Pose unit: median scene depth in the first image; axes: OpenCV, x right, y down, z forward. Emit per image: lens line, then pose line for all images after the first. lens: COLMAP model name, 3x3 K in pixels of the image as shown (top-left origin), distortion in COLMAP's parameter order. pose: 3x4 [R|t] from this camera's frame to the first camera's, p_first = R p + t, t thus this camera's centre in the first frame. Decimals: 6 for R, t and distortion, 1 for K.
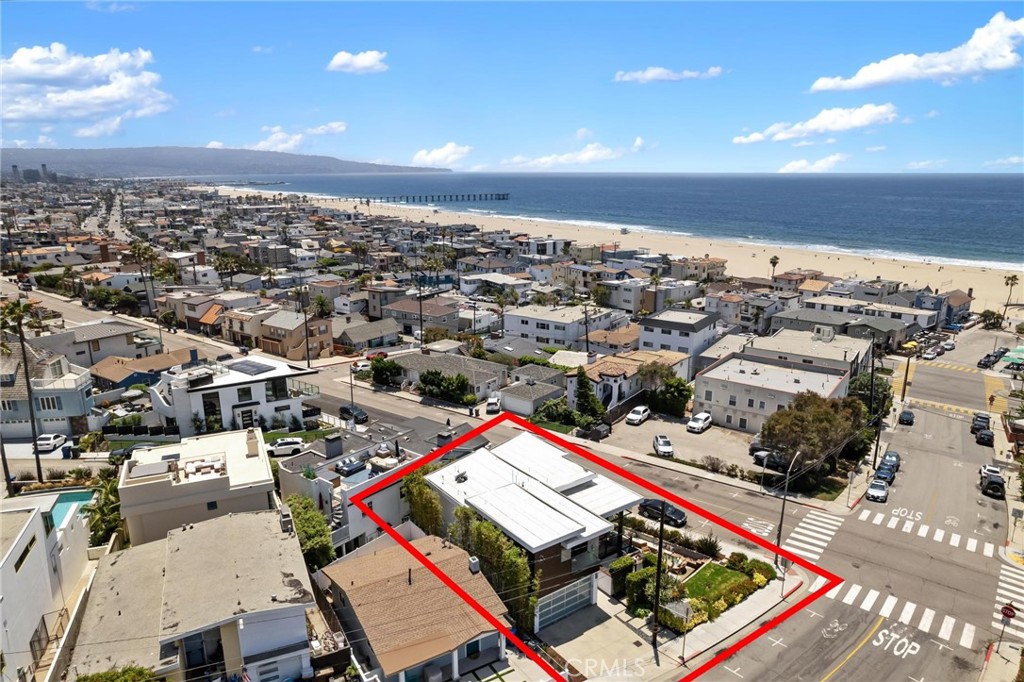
lens RADIAL K [[667.6, 0, 512.0], [0, 667.6, 341.0], [0, 0, 1]] dist [-0.024532, 0.002885]
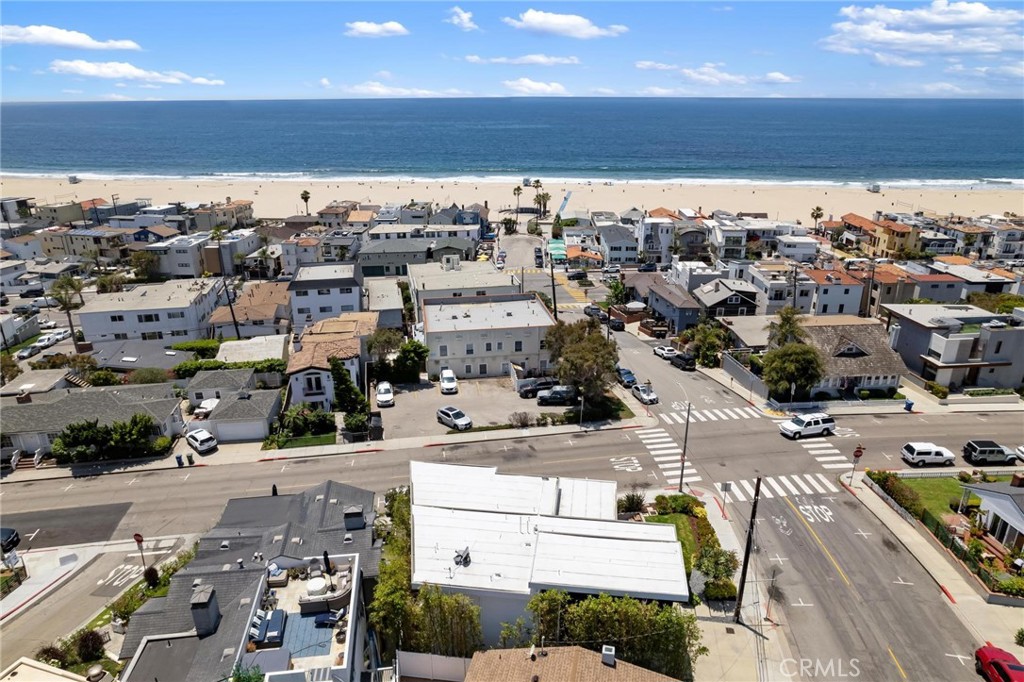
lens RADIAL K [[667.6, 0, 512.0], [0, 667.6, 341.0], [0, 0, 1]] dist [-0.024532, 0.002885]
pose [[0.701348, -0.252919, 0.666441, -0.220227], [0.186036, 0.967480, 0.171385, -0.063254], [-0.688115, 0.003781, 0.725592, 0.219212]]
